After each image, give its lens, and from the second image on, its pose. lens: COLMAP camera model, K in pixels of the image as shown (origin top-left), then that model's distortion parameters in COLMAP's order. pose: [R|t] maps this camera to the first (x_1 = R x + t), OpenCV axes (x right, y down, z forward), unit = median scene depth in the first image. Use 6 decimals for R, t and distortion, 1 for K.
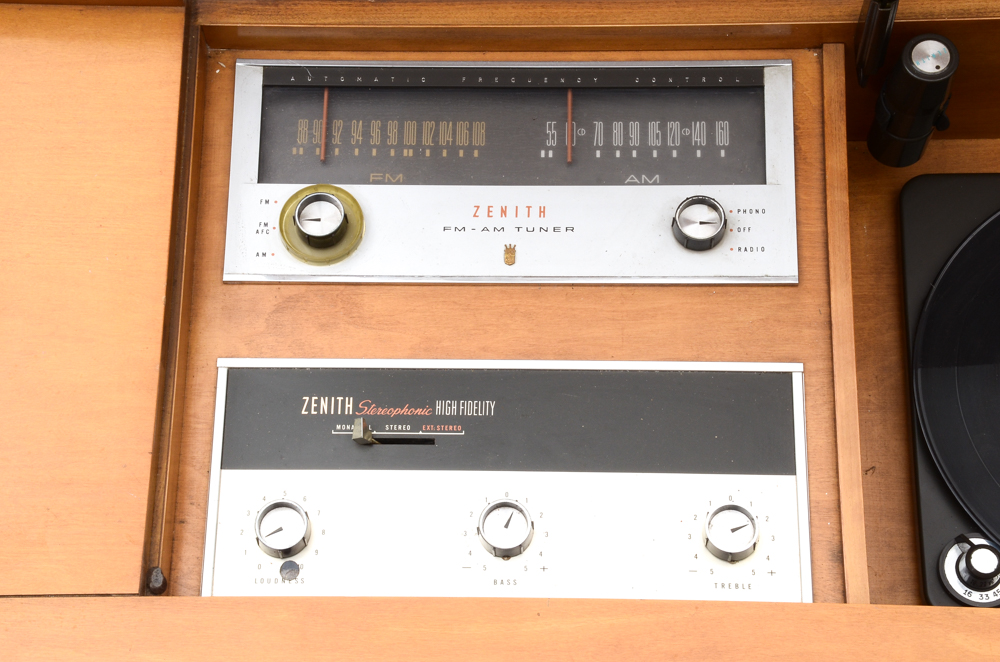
lens RADIAL K [[3084.9, 0, 498.9], [0, 3084.9, 329.1], [0, 0, 1]] dist [1.001328, 0.000000]
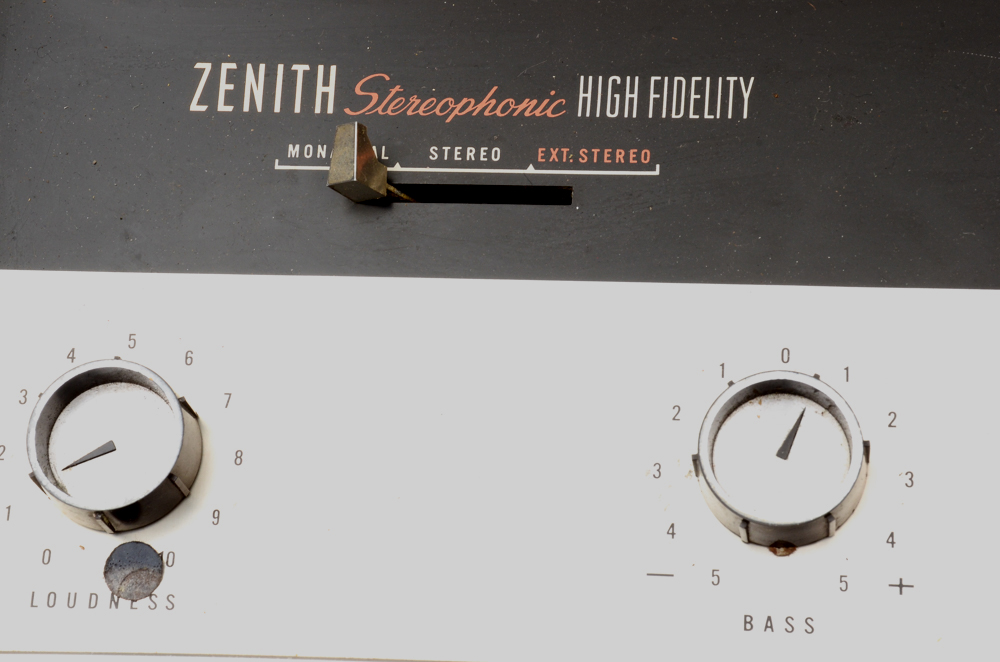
lens RADIAL K [[2860.6, 0, 500.3], [0, 2860.6, 328.2], [0, 0, 1]] dist [0.428336, 0.000000]
pose [[0.995808, 0.011899, -0.090689, -0.000003], [-0.006175, 0.997986, 0.063141, 0.031108], [0.091258, -0.062317, 0.993876, 0.686921]]
